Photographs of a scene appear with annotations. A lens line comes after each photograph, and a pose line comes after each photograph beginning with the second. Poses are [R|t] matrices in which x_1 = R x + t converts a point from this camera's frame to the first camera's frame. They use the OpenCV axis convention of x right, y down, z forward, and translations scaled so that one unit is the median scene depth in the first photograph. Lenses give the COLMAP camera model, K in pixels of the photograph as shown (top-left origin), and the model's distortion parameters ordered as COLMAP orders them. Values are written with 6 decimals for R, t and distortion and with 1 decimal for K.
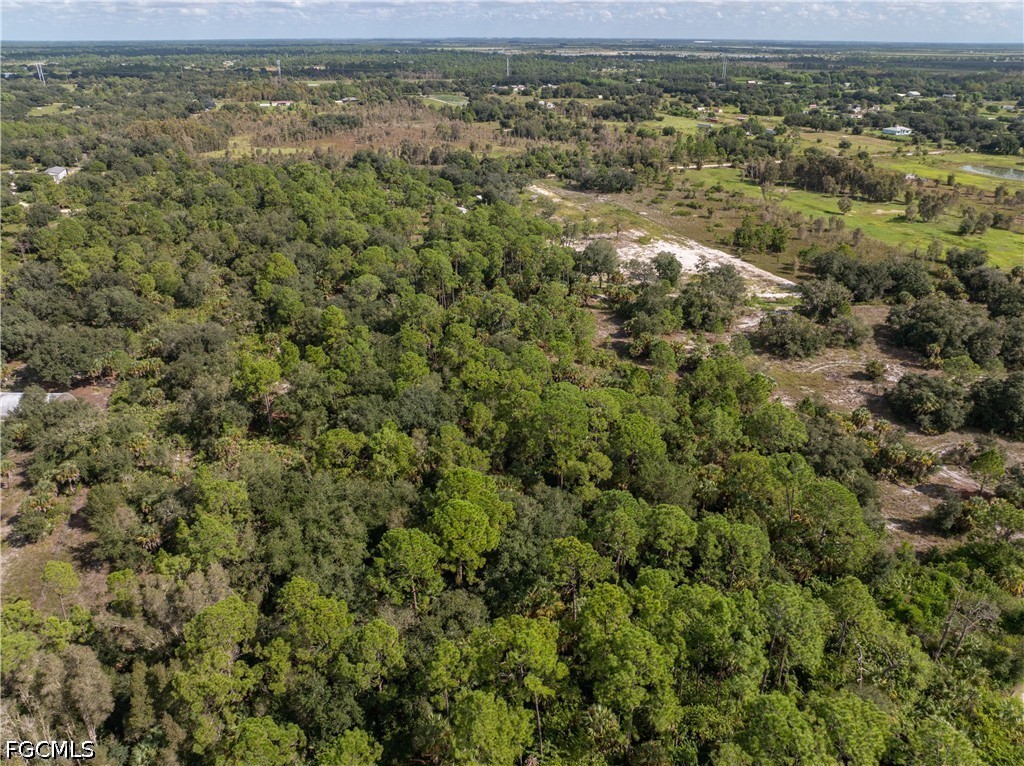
lens RADIAL K [[729.0, 0, 512.9], [0, 729.0, 373.0], [0, 0, 1]] dist [-0.051252, 0.021699]
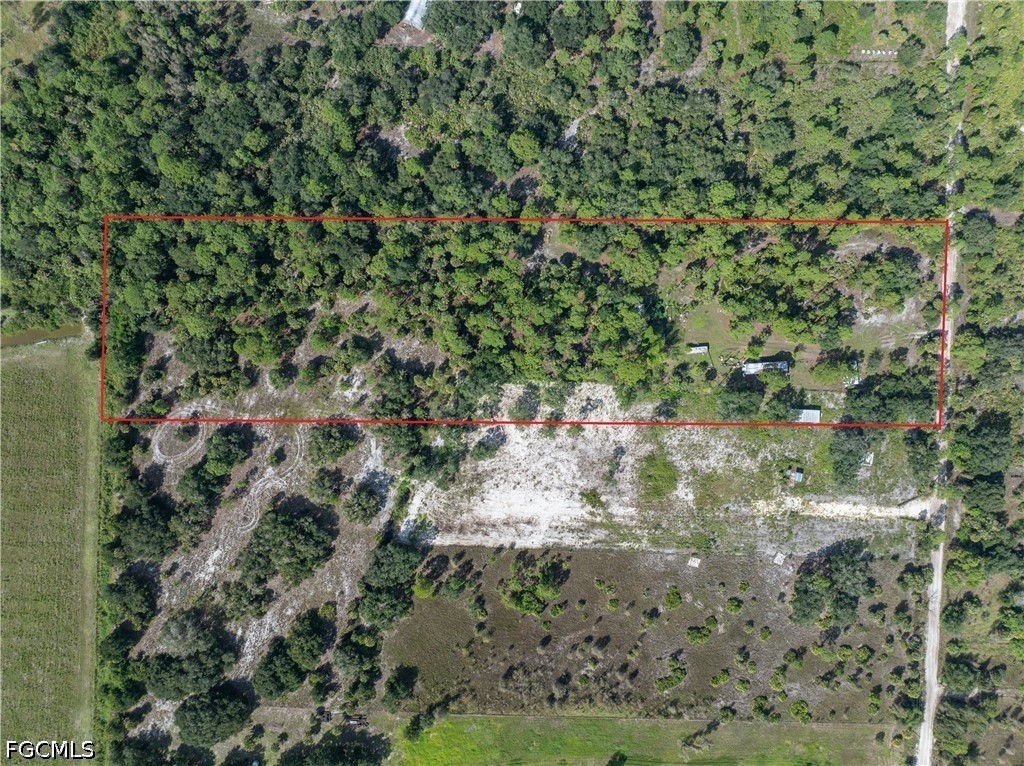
lens RADIAL K [[721.7, 0, 513.4], [0, 721.7, 377.9], [0, 0, 1]] dist [-0.035438, -0.001175]
pose [[-0.385265, 0.922787, -0.005836, 0.063066], [-0.399650, -0.161148, 0.902392, -0.940546], [0.831775, 0.349993, 0.430877, 0.367402]]
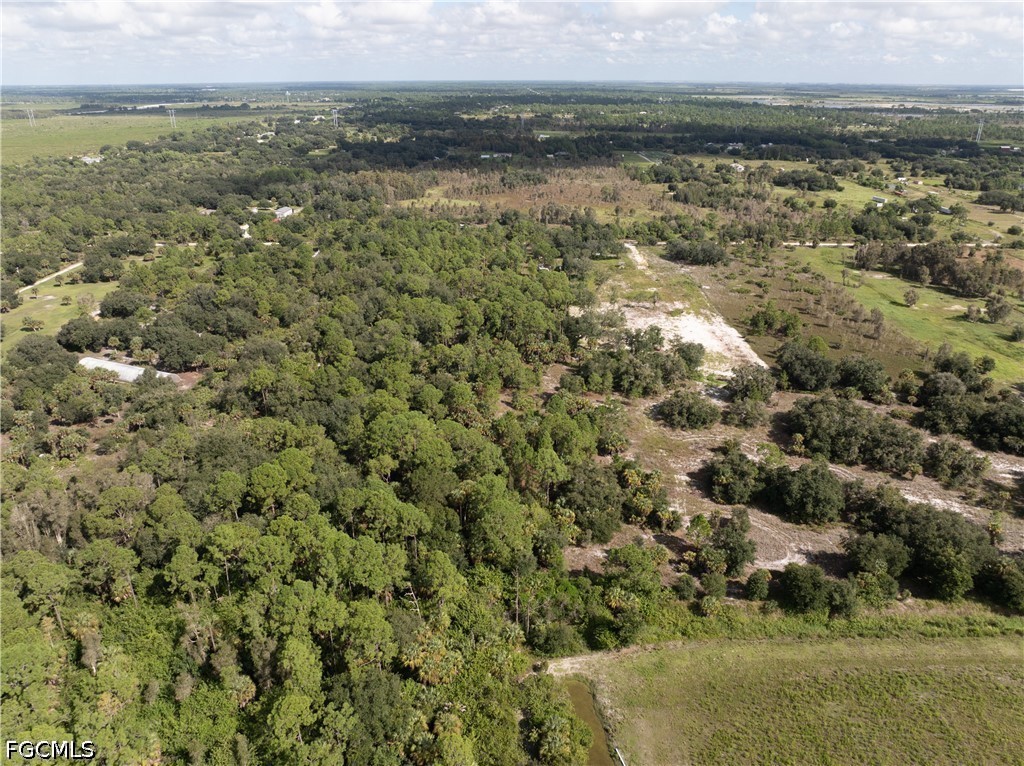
lens RADIAL K [[721.7, 0, 513.4], [0, 721.7, 377.9], [0, 0, 1]] dist [-0.035438, -0.001175]
pose [[0.936557, 0.134835, -0.323545, 0.290851], [-0.148166, 0.988820, -0.016810, -0.023455], [0.317661, 0.063682, 0.946063, -0.123027]]
